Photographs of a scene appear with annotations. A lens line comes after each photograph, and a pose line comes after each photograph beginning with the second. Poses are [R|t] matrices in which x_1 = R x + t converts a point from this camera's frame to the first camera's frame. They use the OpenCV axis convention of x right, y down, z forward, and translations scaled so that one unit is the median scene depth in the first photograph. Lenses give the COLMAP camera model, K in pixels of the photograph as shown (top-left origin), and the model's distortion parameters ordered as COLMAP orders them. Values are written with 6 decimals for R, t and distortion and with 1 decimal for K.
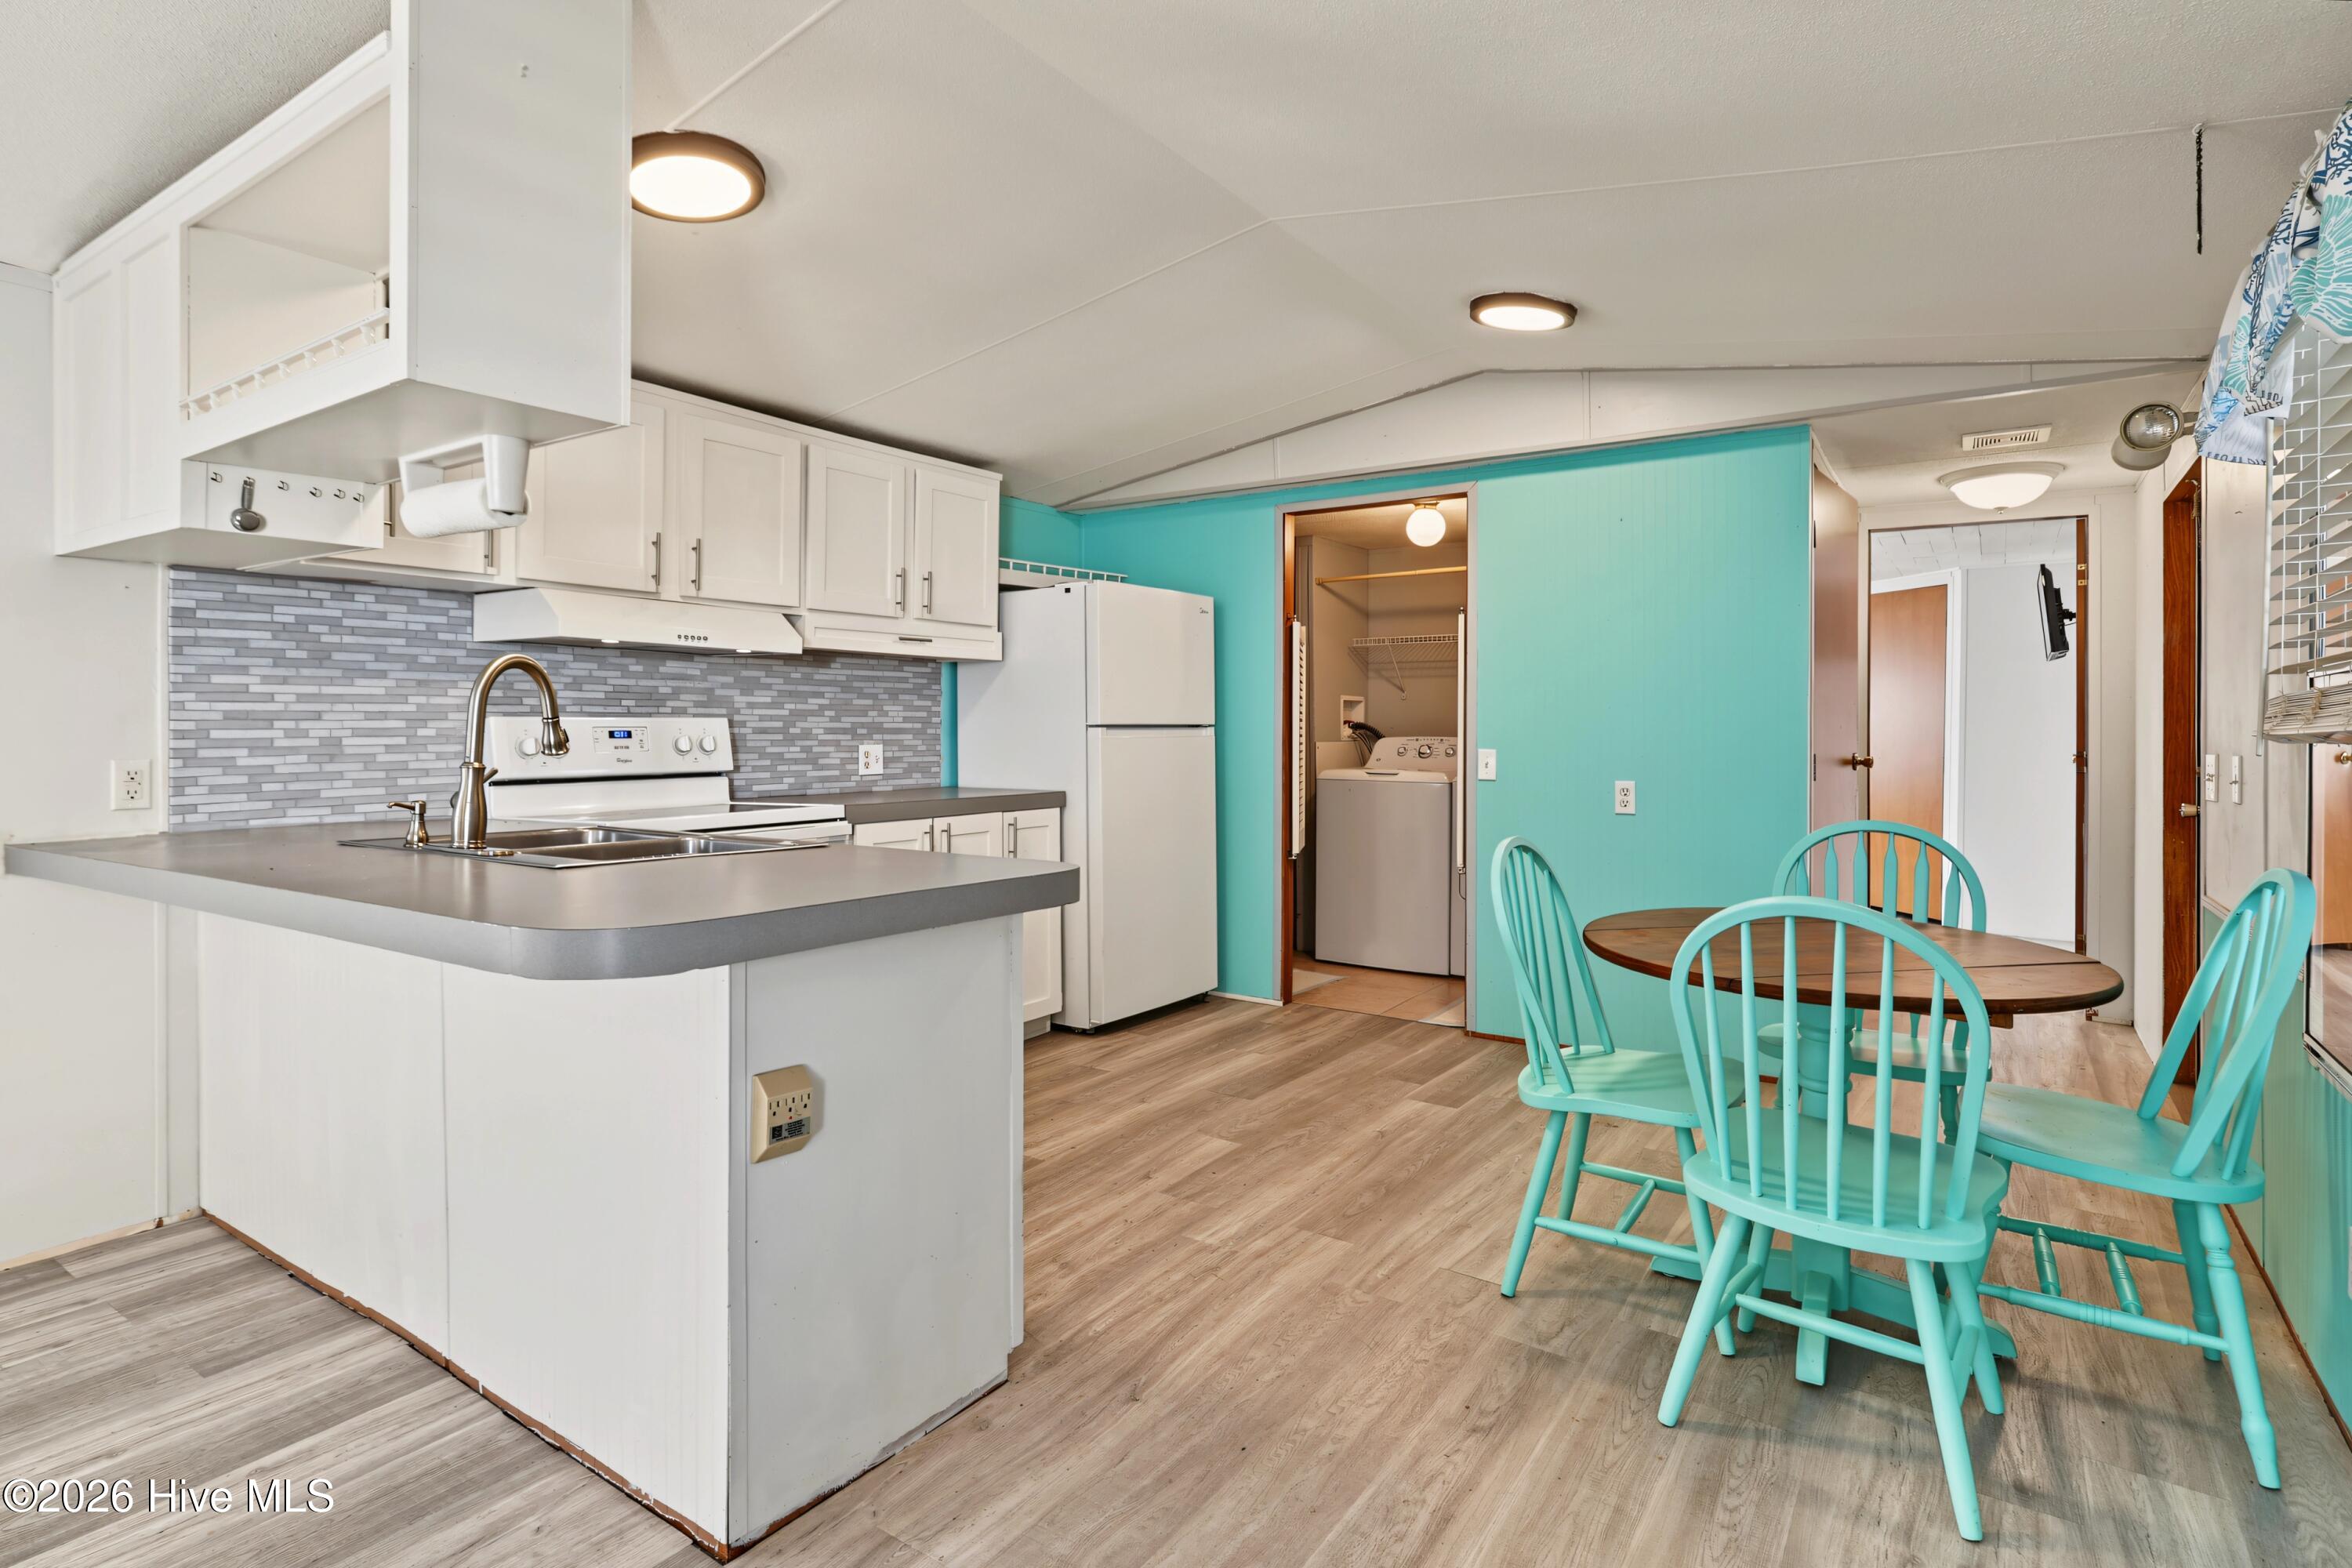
lens RADIAL K [[1206.9, 0, 1181.3], [0, 1206.9, 744.7], [0, 0, 1]] dist [-0.002815, -0.000307]
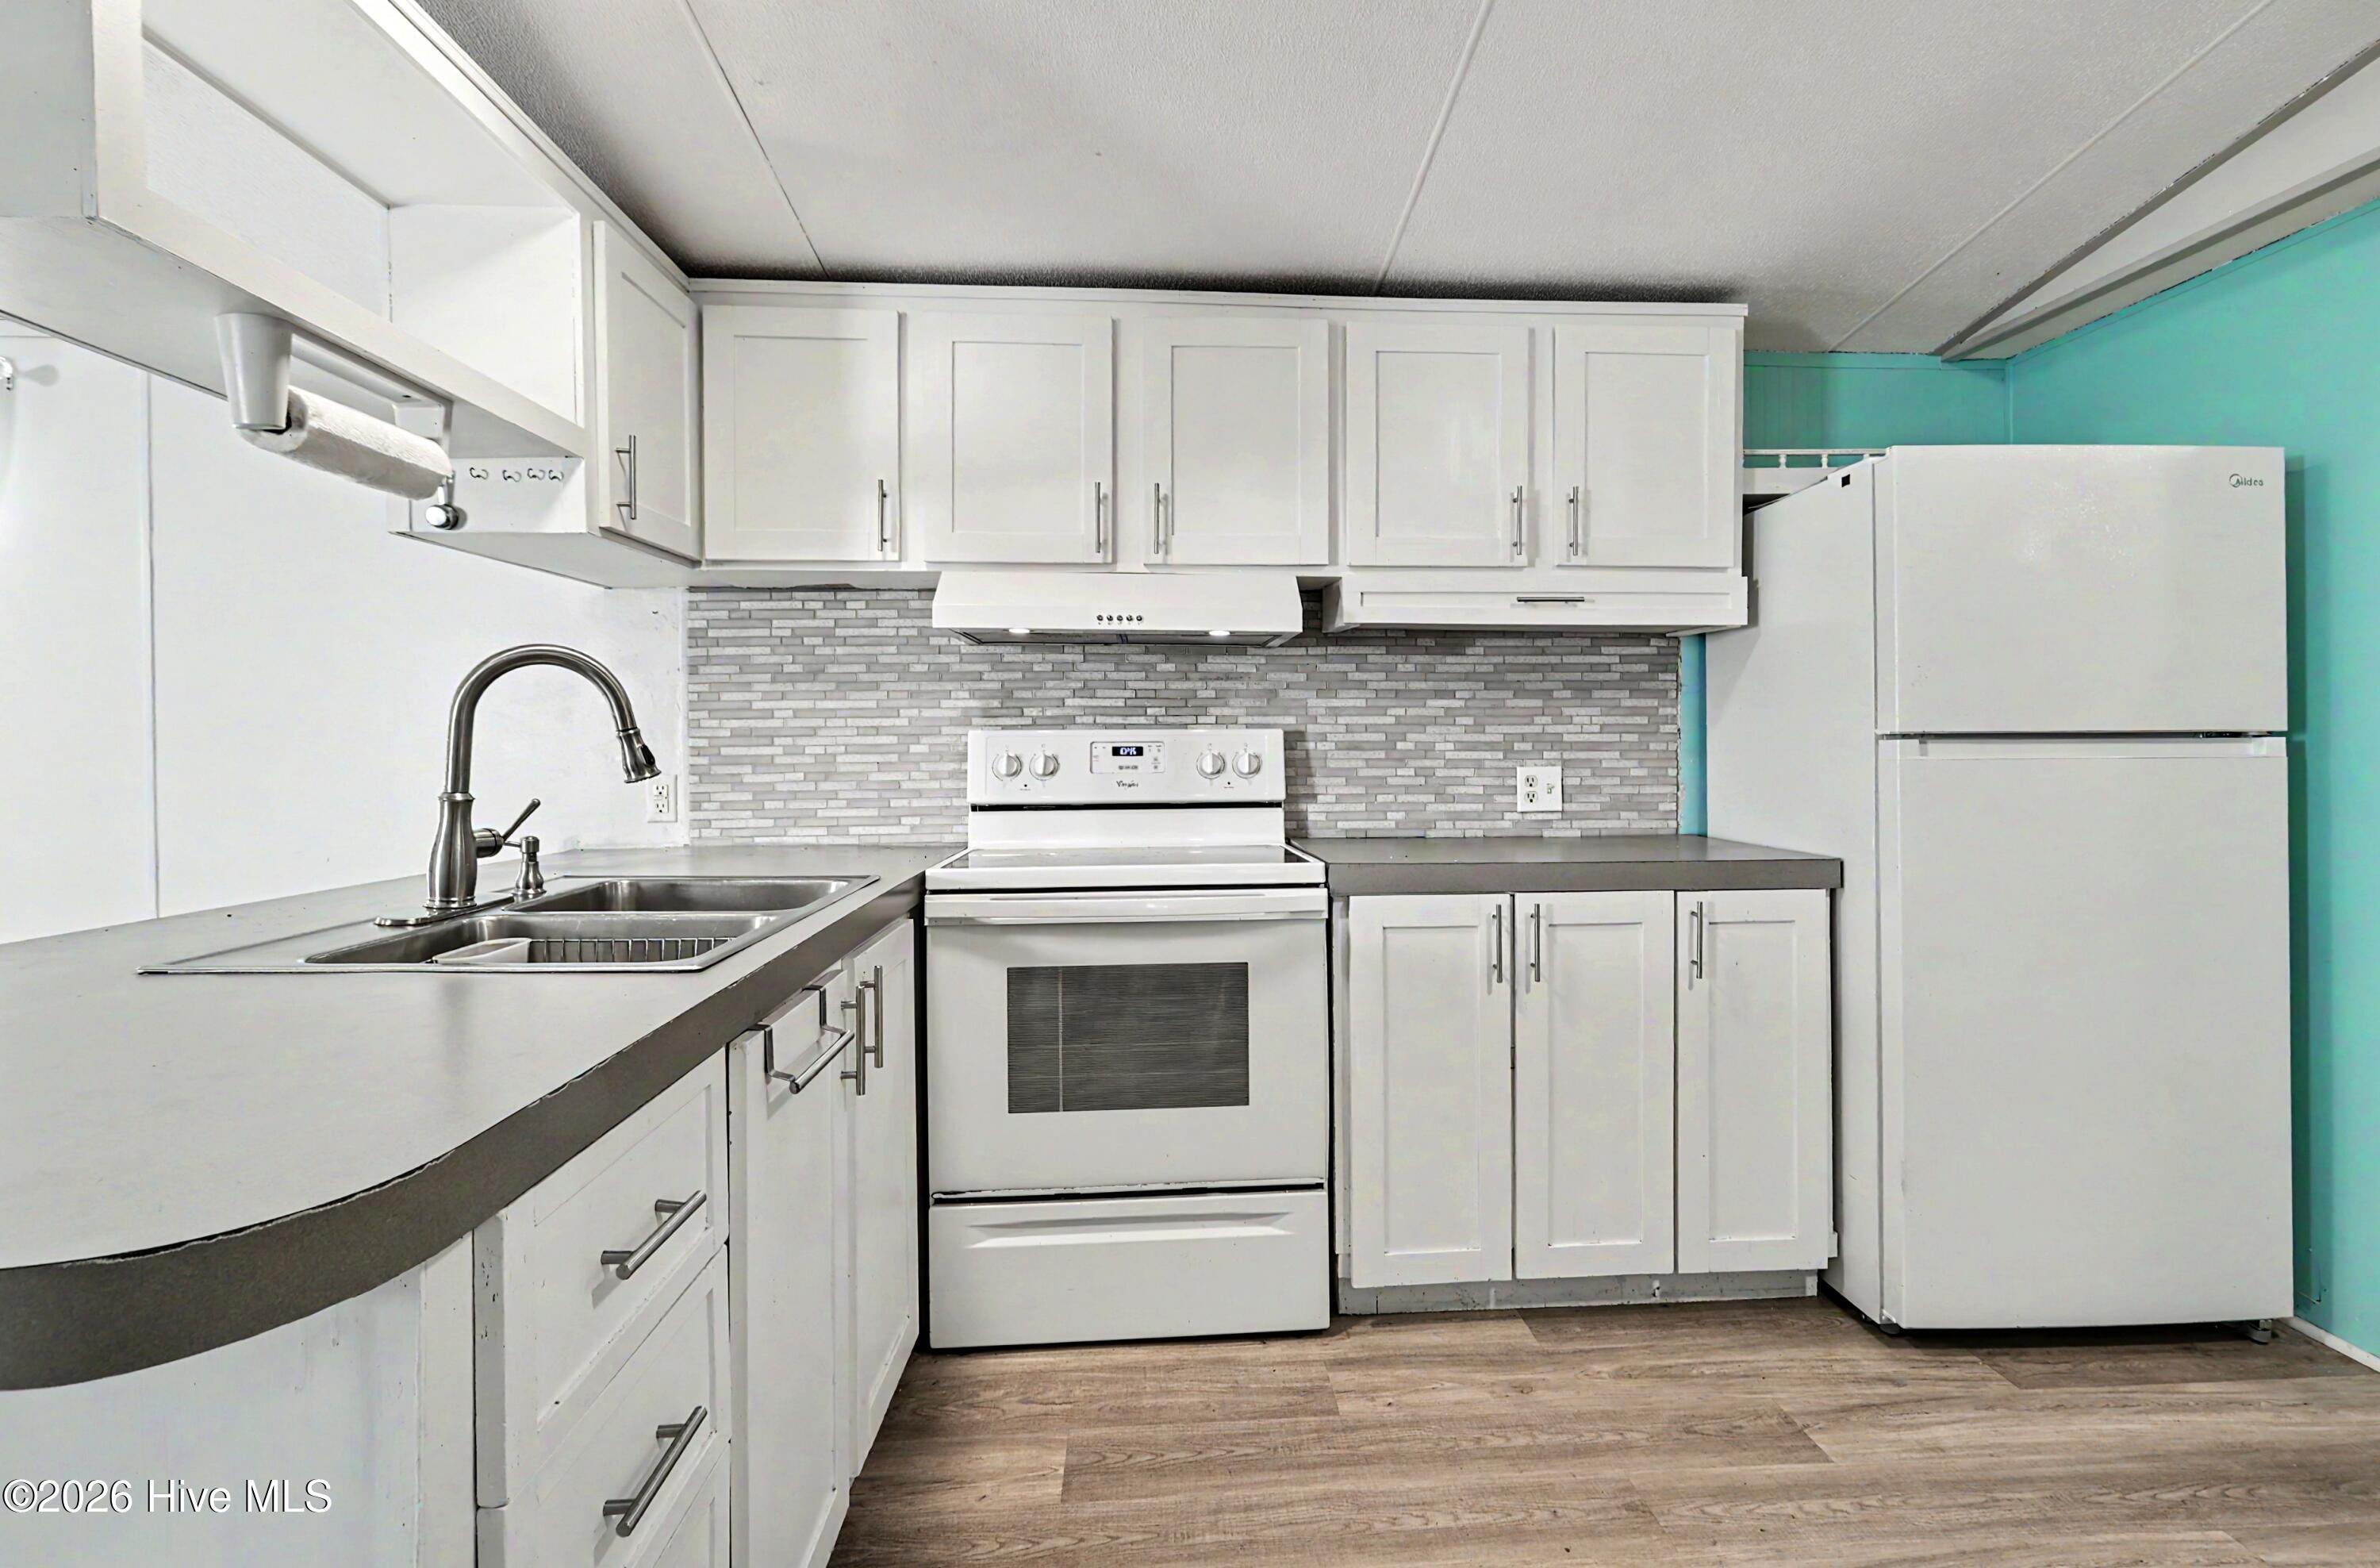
lens RADIAL K [[1137.1, 0, 1200.1], [0, 1137.1, 749.1], [0, 0, 1]] dist [-0.005157, 0.000139]
pose [[0.612087, 0.001674, -0.790789, 0.155865], [-0.006717, 0.999973, -0.003083, -0.008018], [0.790762, 0.007199, 0.612082, 0.580372]]
